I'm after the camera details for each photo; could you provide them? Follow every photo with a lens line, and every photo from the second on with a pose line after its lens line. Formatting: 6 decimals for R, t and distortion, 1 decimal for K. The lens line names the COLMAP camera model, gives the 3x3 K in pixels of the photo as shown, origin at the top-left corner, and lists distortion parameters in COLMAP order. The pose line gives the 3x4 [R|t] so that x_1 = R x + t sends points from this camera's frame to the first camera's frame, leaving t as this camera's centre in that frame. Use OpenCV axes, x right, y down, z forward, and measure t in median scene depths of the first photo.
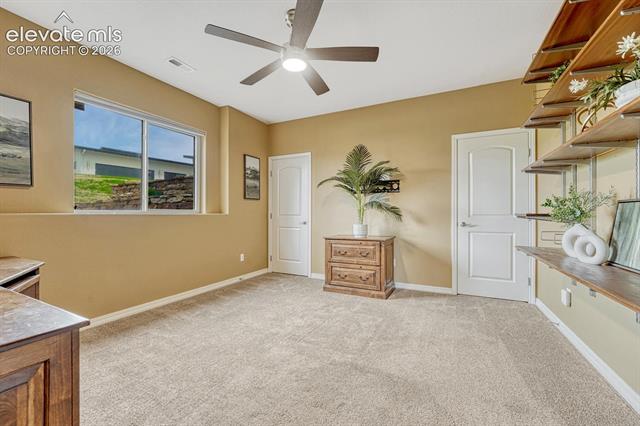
lens RADIAL K [[269.1, 0, 319.1], [0, 269.1, 213.5], [0, 0, 1]] dist [-0.001442, -0.000630]
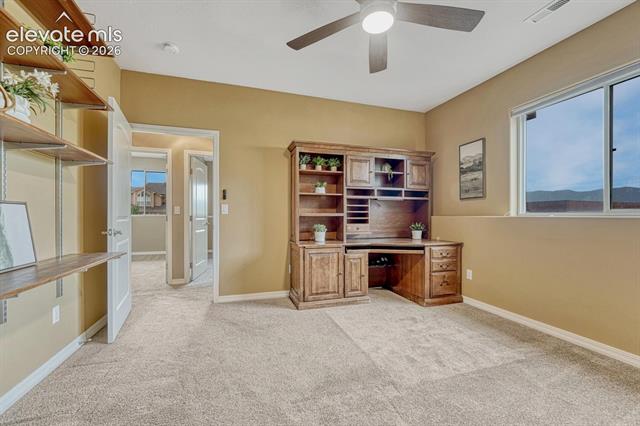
lens RADIAL K [[269.1, 0, 319.4], [0, 269.1, 214.8], [0, 0, 1]] dist [-0.001442, -0.000630]
pose [[-0.703207, 0.013153, -0.710863, 0.507077], [0.013804, 0.999893, 0.004845, -0.023952], [0.710851, -0.006406, -0.703314, 1.239366]]
